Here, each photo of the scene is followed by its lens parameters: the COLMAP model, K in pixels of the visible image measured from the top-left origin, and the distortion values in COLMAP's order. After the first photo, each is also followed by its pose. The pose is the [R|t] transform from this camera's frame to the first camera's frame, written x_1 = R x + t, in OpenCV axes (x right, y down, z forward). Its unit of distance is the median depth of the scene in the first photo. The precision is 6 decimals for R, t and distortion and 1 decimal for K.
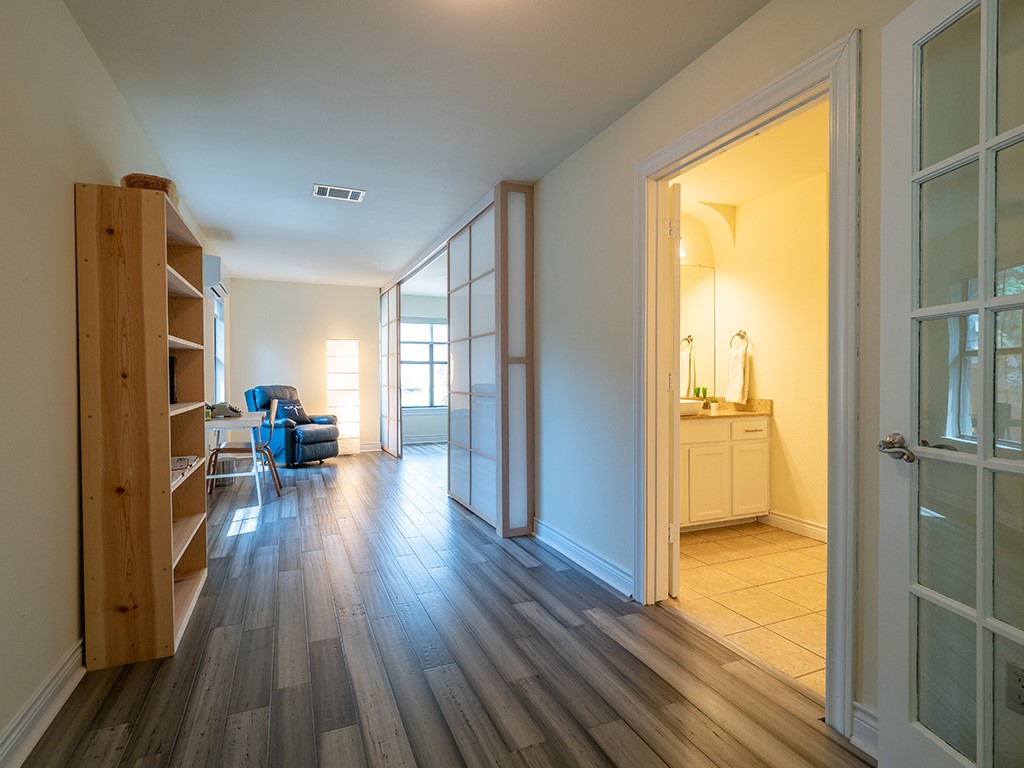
lens RADIAL K [[530.5, 0, 510.6], [0, 530.5, 380.8], [0, 0, 1]] dist [0.001682, 0.000040]
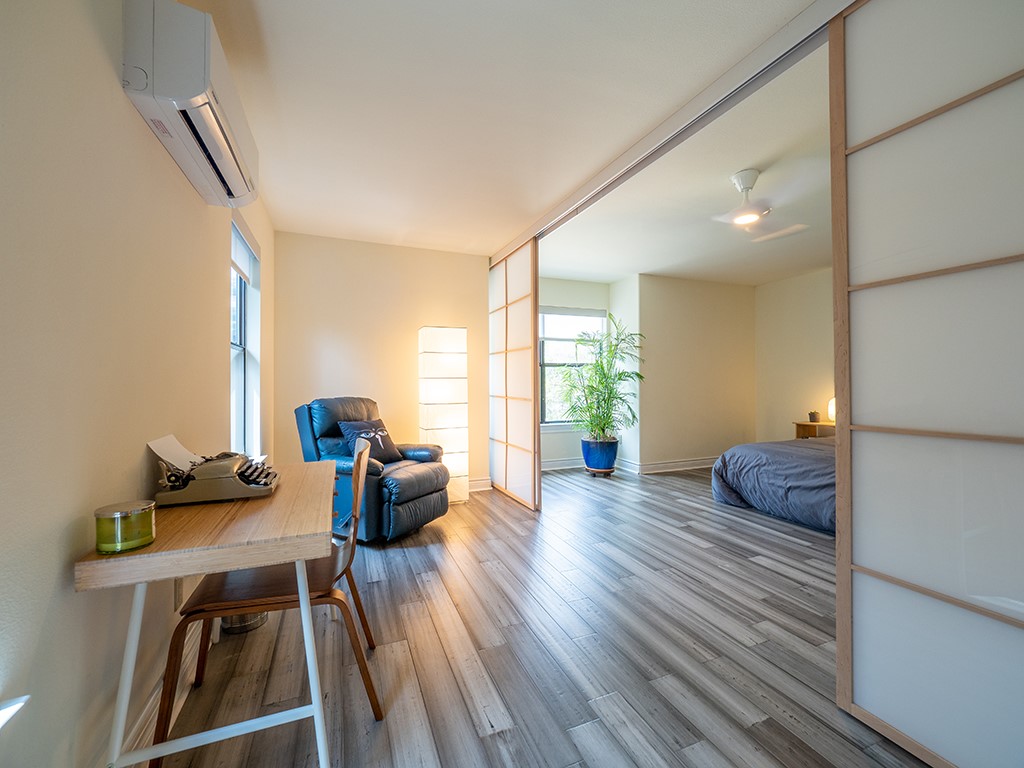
lens RADIAL K [[424.7, 0, 511.4], [0, 424.7, 378.7], [0, 0, 1]] dist [-0.001629, -0.006992]
pose [[0.999941, -0.001386, -0.010817, -0.243657], [0.001223, 0.999886, -0.015068, -0.005561], [0.010837, 0.015054, 0.999828, 0.506637]]
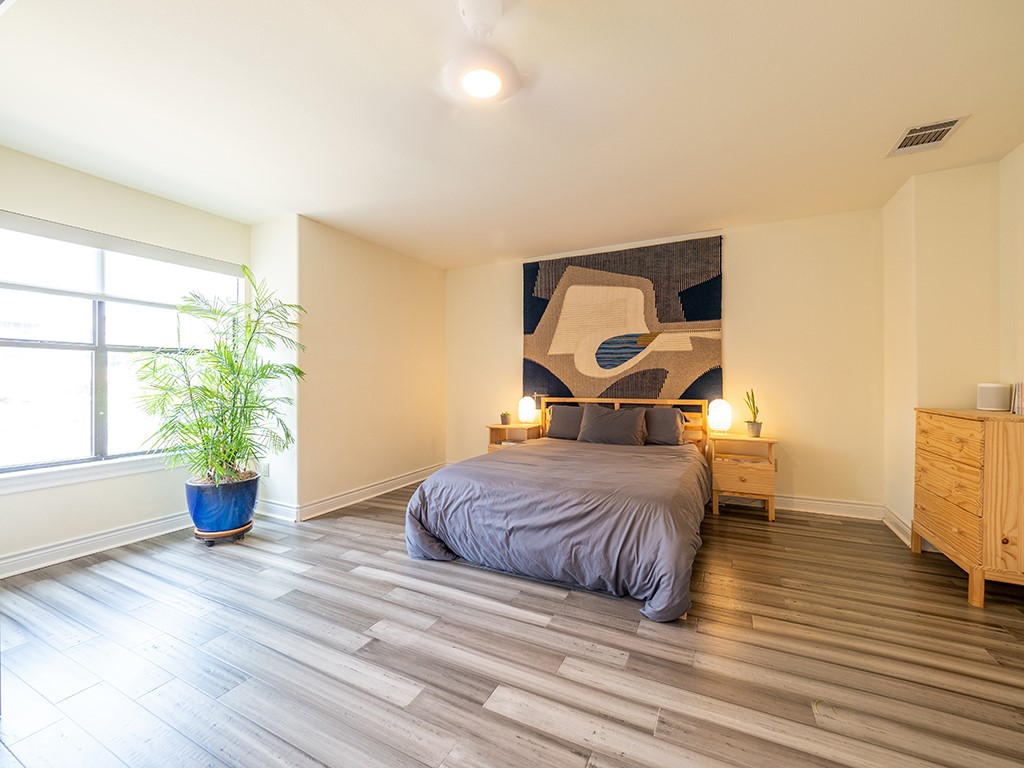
lens RADIAL K [[424.7, 0, 511.4], [0, 424.7, 378.7], [0, 0, 1]] dist [-0.001629, -0.006992]
pose [[0.758511, 0.001024, 0.651660, -0.157035], [0.007298, 0.999923, -0.010066, -0.006219], [-0.651620, 0.012391, 0.758445, 0.729872]]
